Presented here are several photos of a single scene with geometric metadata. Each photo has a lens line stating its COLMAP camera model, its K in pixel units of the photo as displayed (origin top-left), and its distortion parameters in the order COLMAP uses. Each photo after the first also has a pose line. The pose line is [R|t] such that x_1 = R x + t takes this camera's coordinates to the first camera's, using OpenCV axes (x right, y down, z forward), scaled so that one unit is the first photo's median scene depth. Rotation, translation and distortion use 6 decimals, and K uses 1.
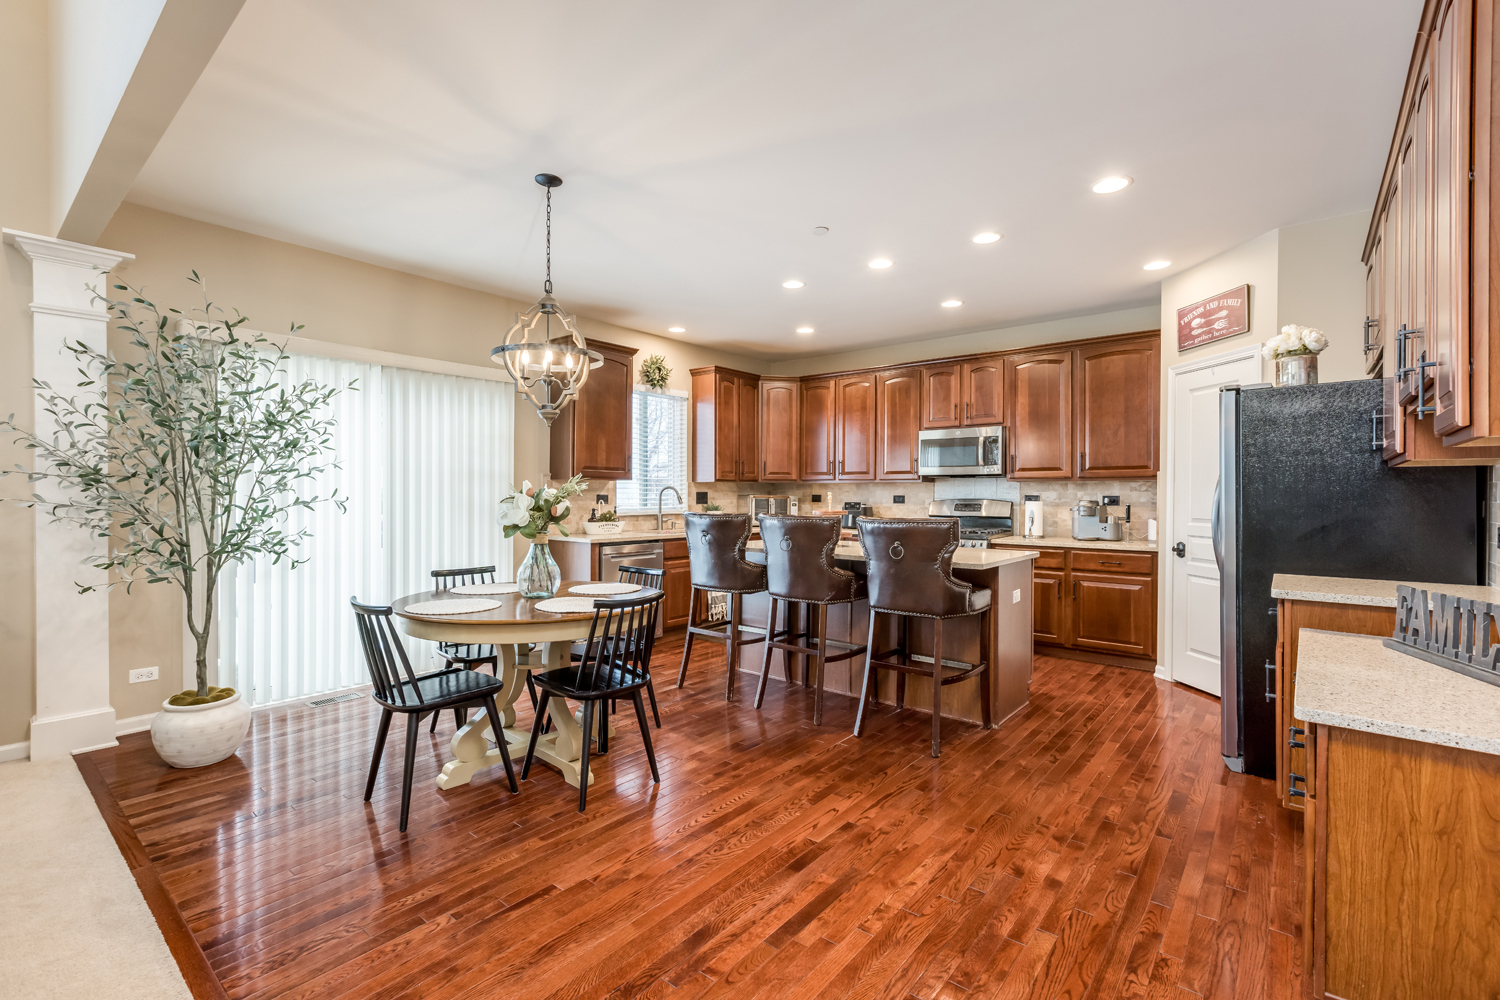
lens RADIAL K [[664.6, 0, 750.9], [0, 664.6, 494.8], [0, 0, 1]] dist [0.001466, -0.000142]
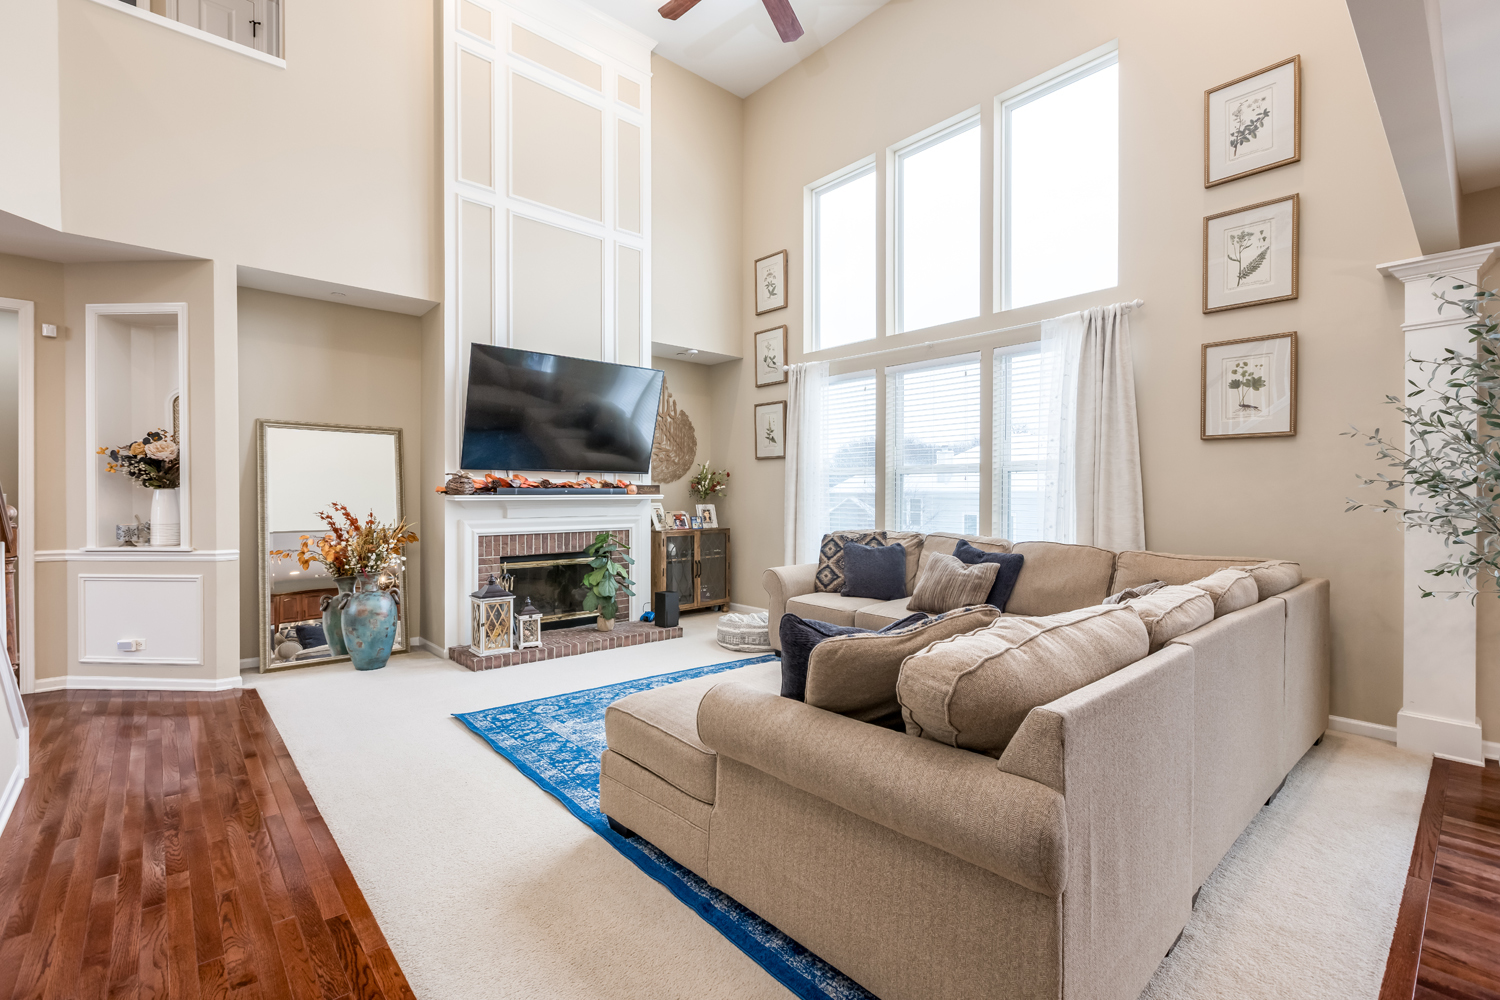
lens RADIAL K [[664.6, 0, 747.2], [0, 664.6, 497.4], [0, 0, 1]] dist [0.001466, -0.000142]
pose [[-0.155334, 0.000340, -0.987862, 0.103592], [-0.008322, 0.999964, 0.001653, 0.000546], [0.987827, 0.008478, -0.155326, 0.079649]]
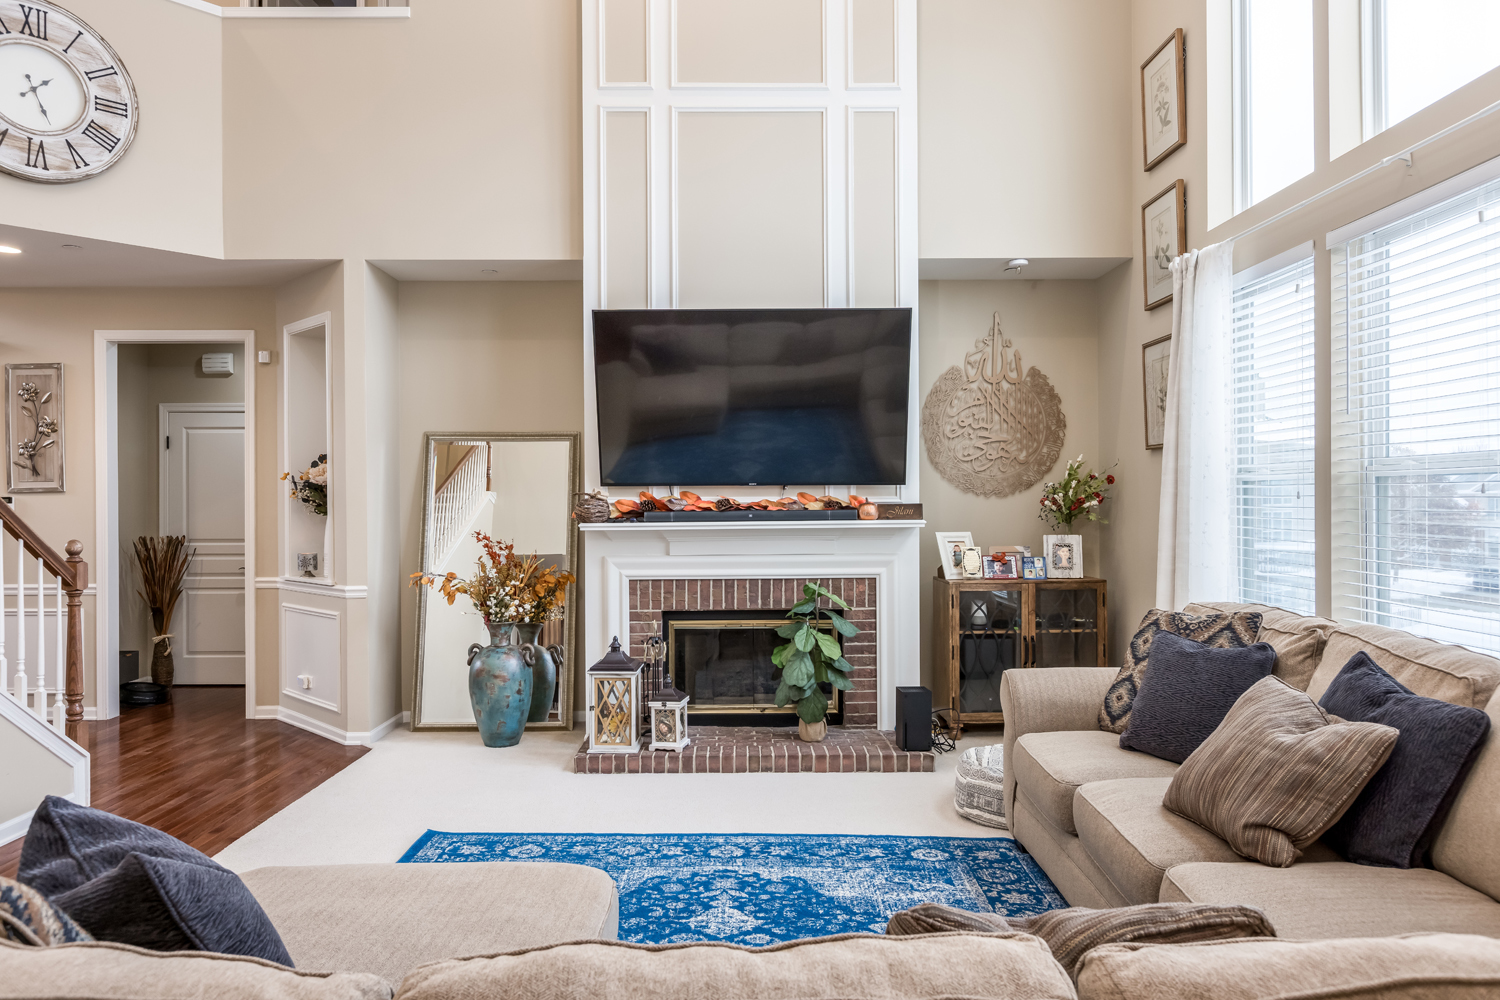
lens RADIAL K [[994.2, 0, 750.1], [0, 994.2, 496.8], [0, 0, 1]] dist [0.004201, 0.000040]
pose [[-0.765435, -0.000972, -0.643513, -0.281677], [-0.000727, 1.000000, -0.000646, -0.027213], [0.643513, -0.000027, -0.765435, 0.458179]]
